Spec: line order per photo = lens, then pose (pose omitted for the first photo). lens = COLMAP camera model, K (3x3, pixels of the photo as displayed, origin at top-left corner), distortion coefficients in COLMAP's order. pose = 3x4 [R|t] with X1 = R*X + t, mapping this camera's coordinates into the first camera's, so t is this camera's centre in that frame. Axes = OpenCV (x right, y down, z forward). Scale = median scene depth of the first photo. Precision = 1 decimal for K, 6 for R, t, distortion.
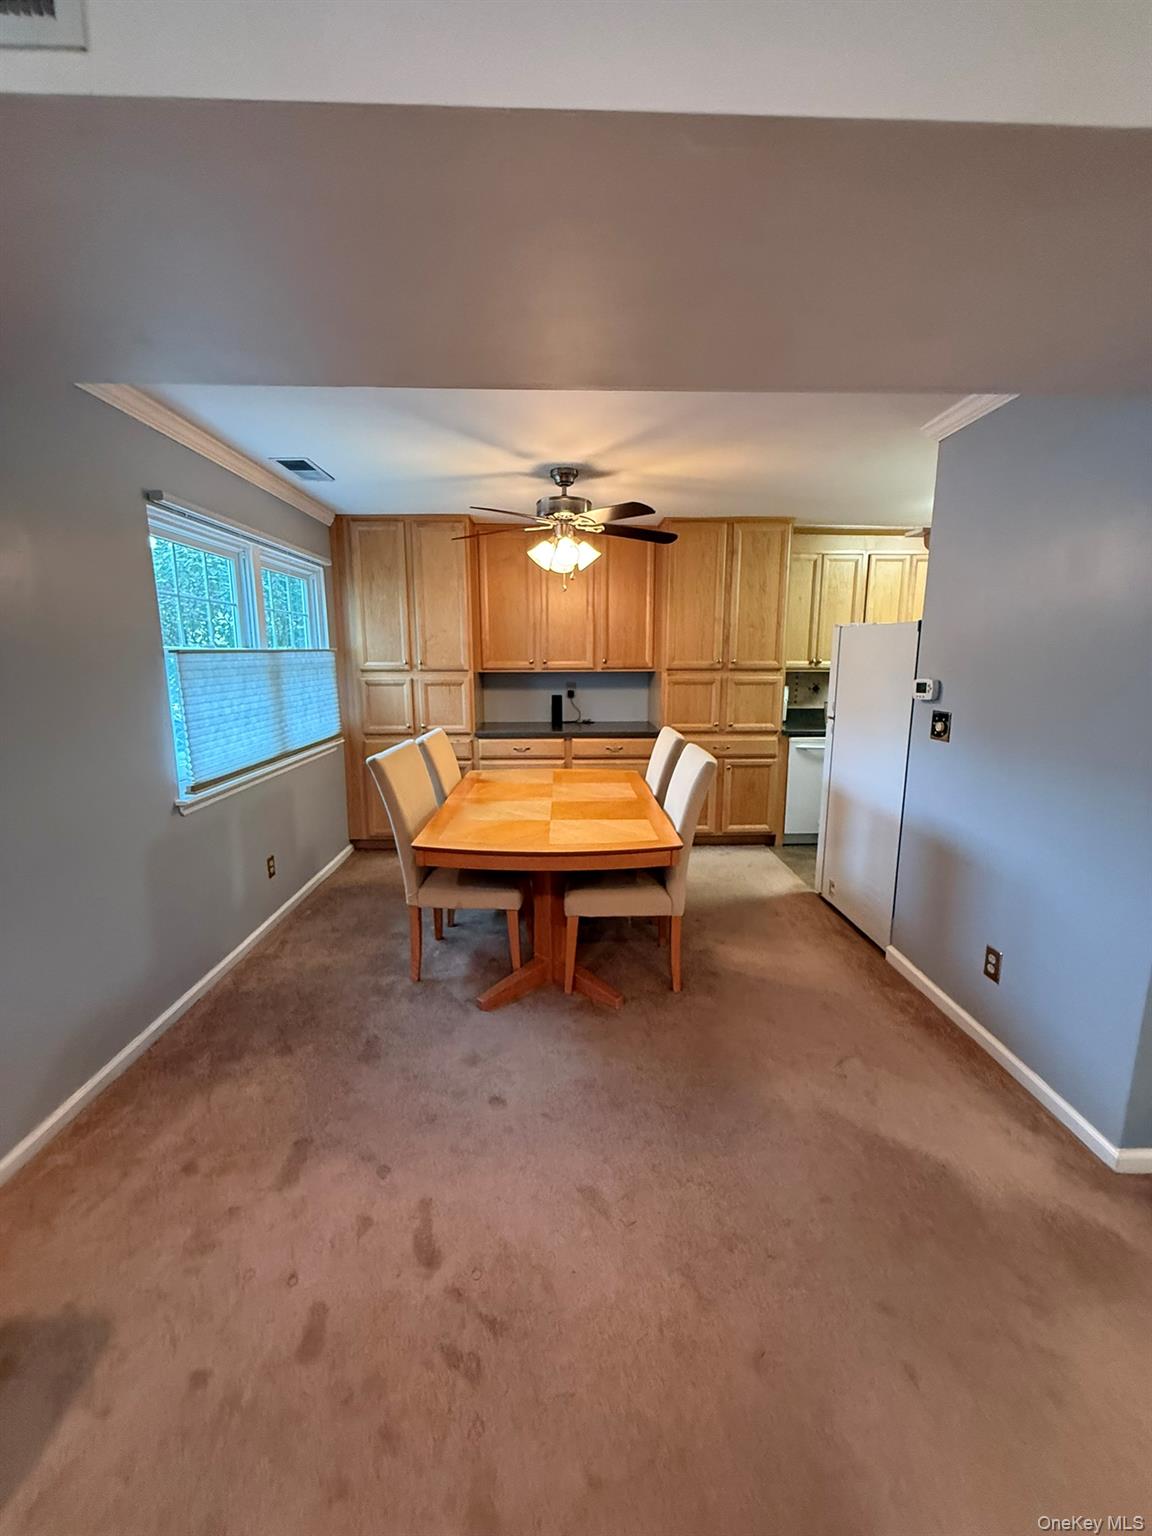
lens RADIAL K [[610.6, 0, 578.1], [0, 610.6, 763.6], [0, 0, 1]] dist [-0.003843, -0.000316]
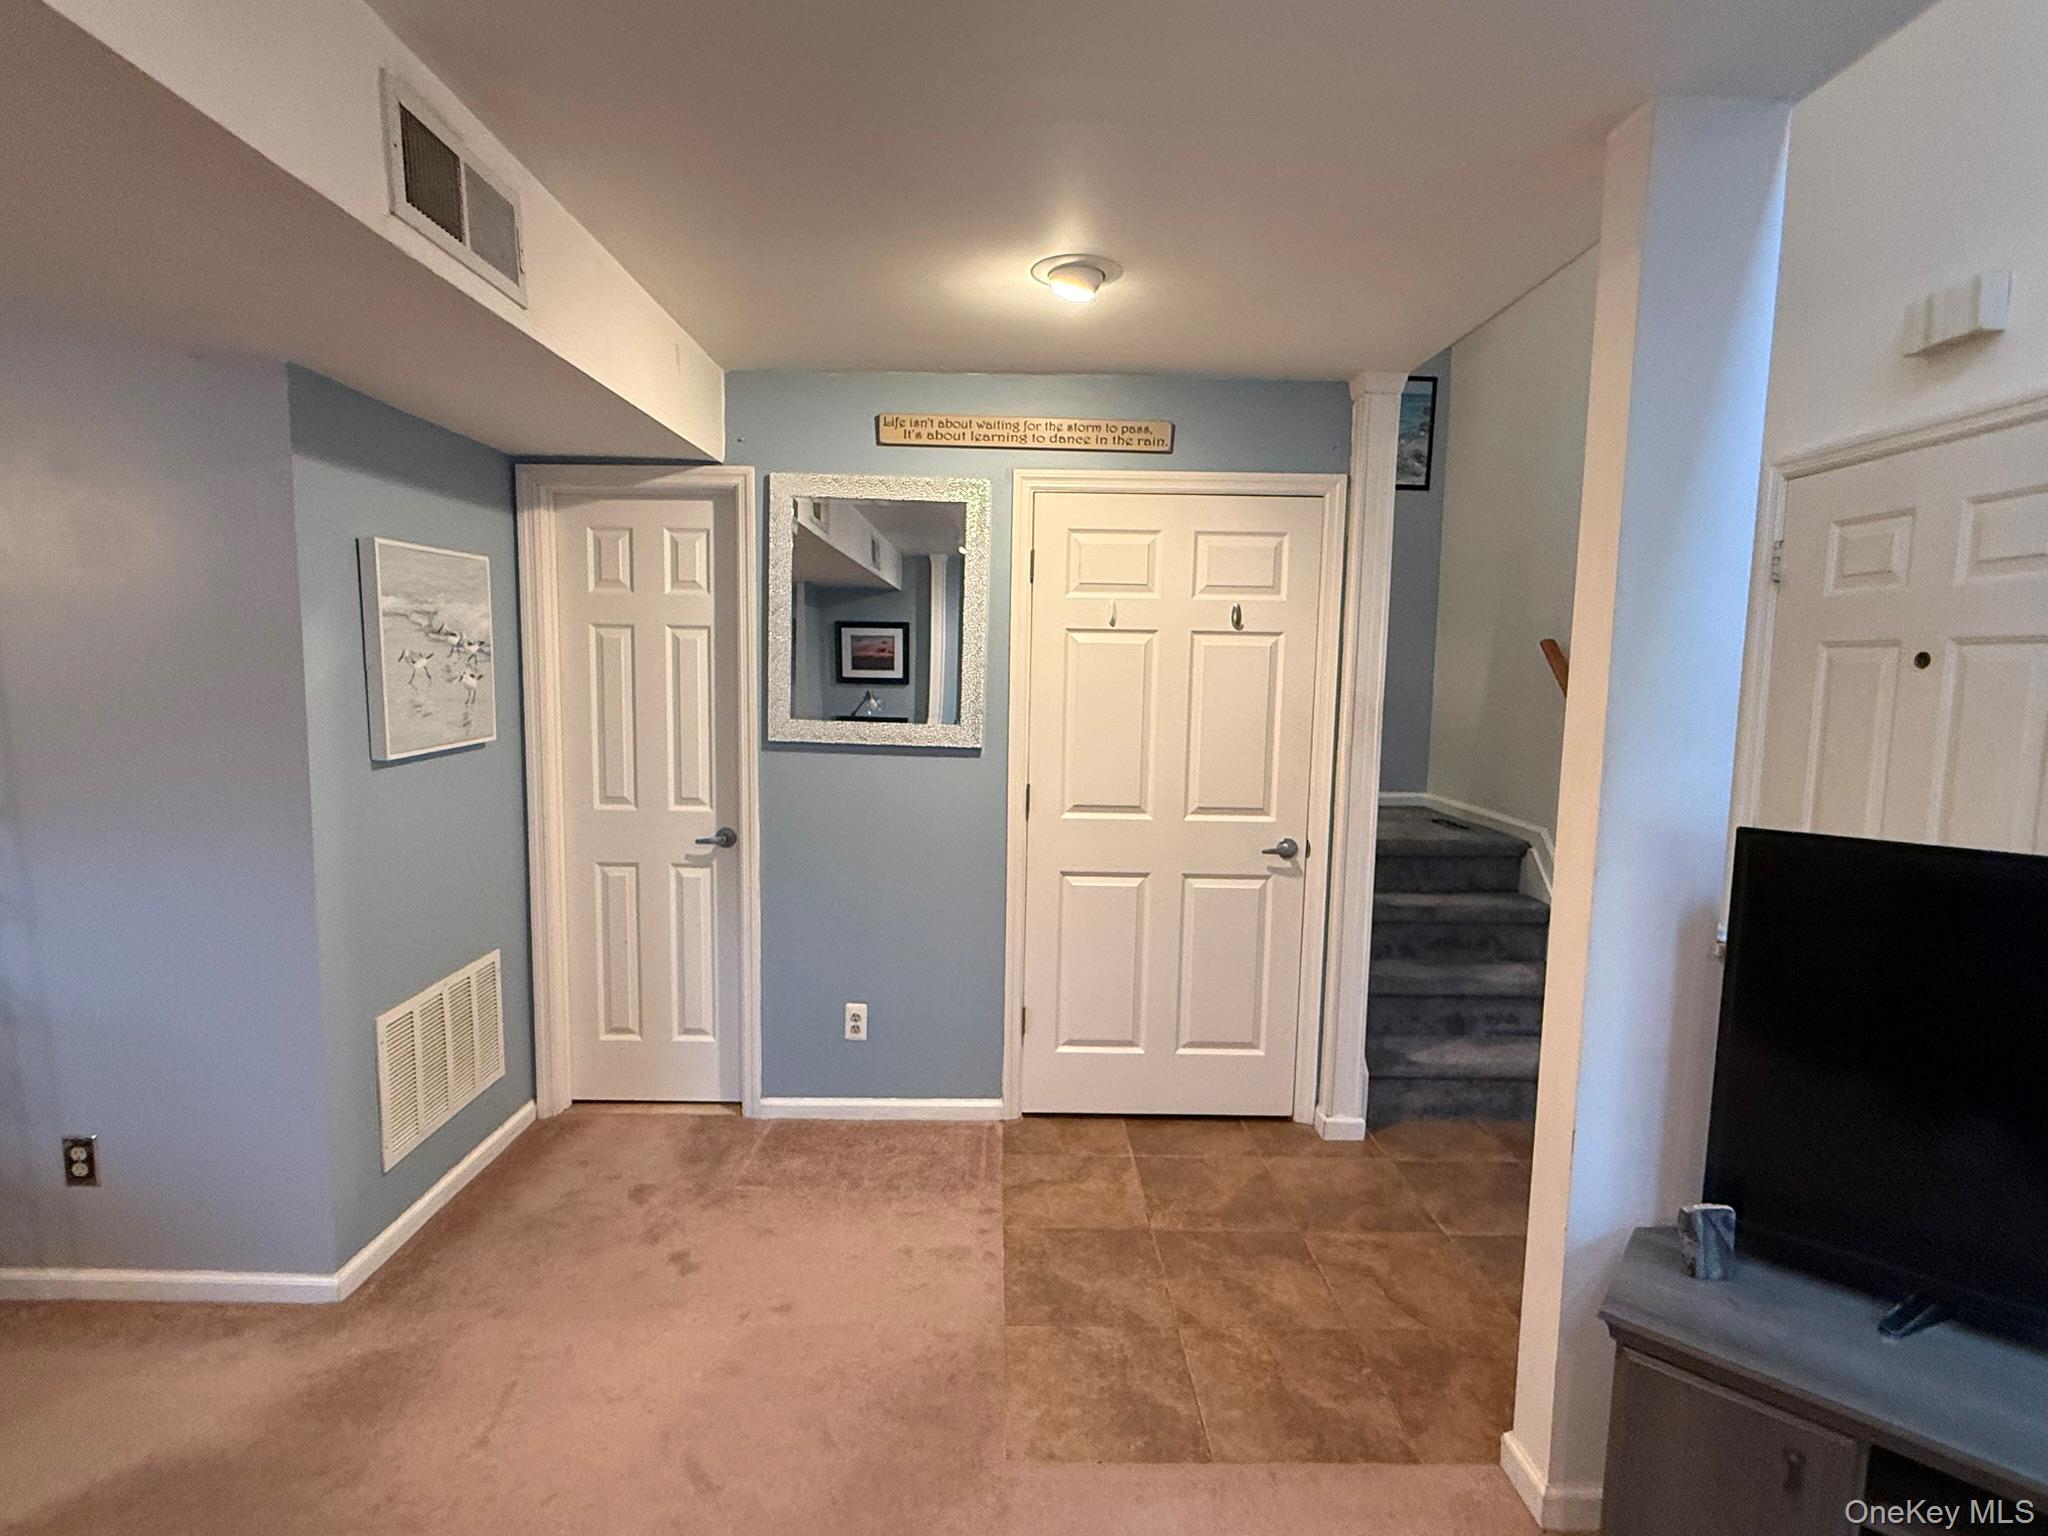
lens RADIAL K [[990.7, 0, 1024.0], [0, 990.7, 768.0], [0, 0, 1]] dist [-0.001325, -0.000265]
pose [[0.015542, -0.100985, 0.994767, -0.164360], [0.159194, 0.982446, 0.097247, -0.005766], [-0.987125, 0.156850, 0.031345, -0.026696]]
